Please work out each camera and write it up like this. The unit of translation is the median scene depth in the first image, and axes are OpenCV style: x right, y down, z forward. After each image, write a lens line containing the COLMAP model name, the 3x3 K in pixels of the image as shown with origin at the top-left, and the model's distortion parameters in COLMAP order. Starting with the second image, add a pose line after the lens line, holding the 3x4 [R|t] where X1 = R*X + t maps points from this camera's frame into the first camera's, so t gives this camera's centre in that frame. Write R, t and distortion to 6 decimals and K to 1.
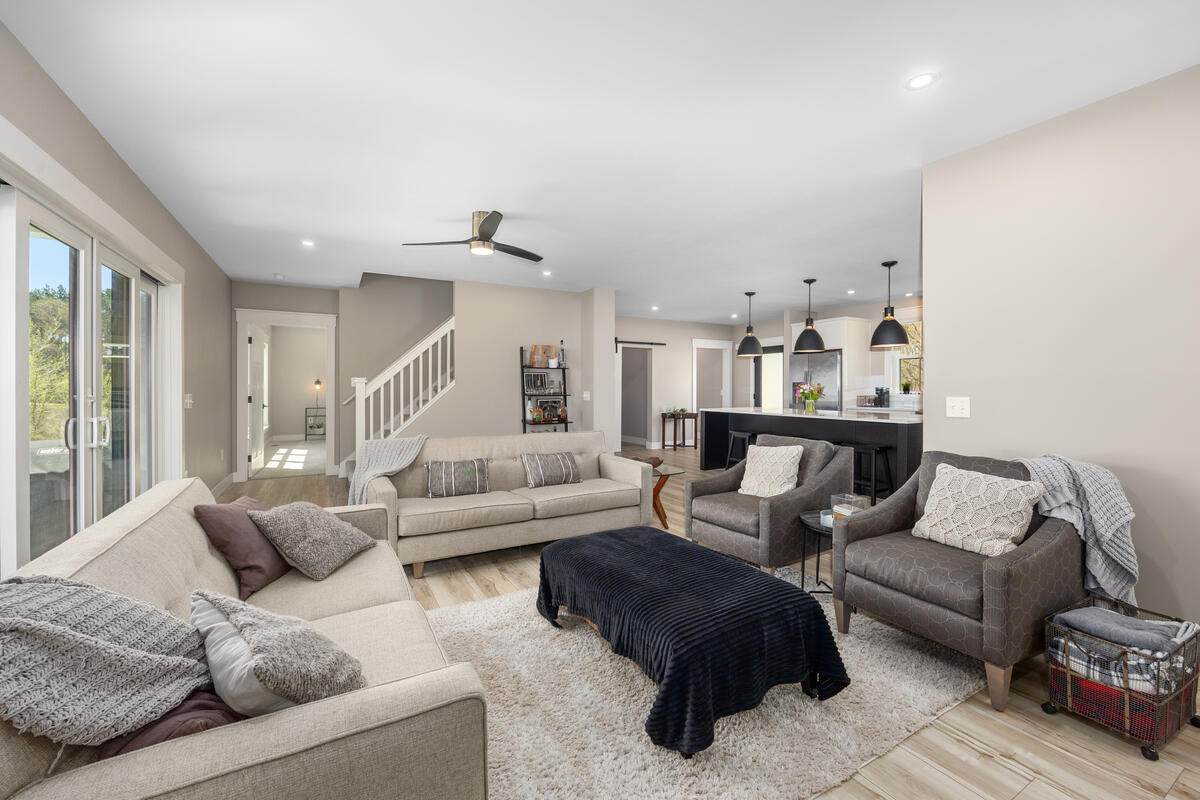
lens RADIAL K [[482.4, 0, 579.2], [0, 482.4, 388.1], [0, 0, 1]] dist [-0.008623, -0.000198]
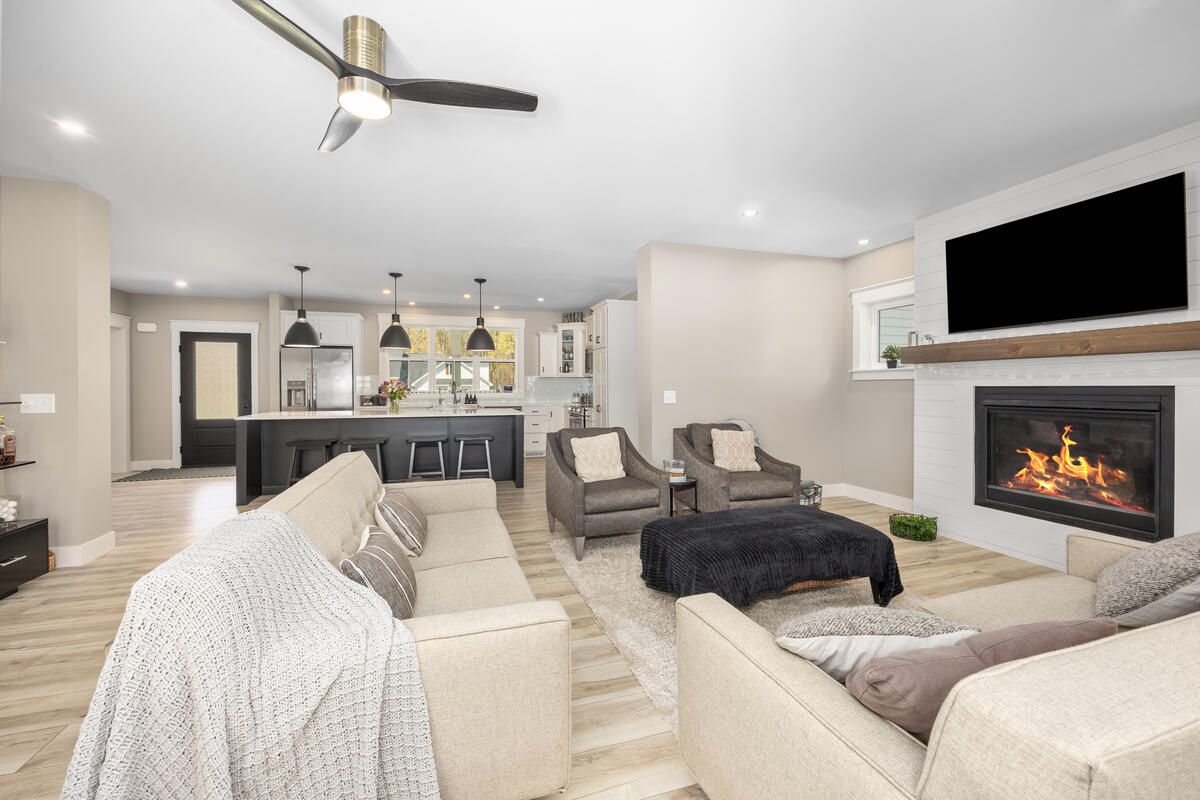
lens RADIAL K [[482.4, 0, 594.5], [0, 482.4, 388.7], [0, 0, 1]] dist [-0.008623, -0.000198]
pose [[0.203361, -0.003330, 0.979098, -0.319963], [0.003394, 0.999991, 0.002696, 0.002778], [-0.979098, 0.002775, 0.203371, 0.331778]]
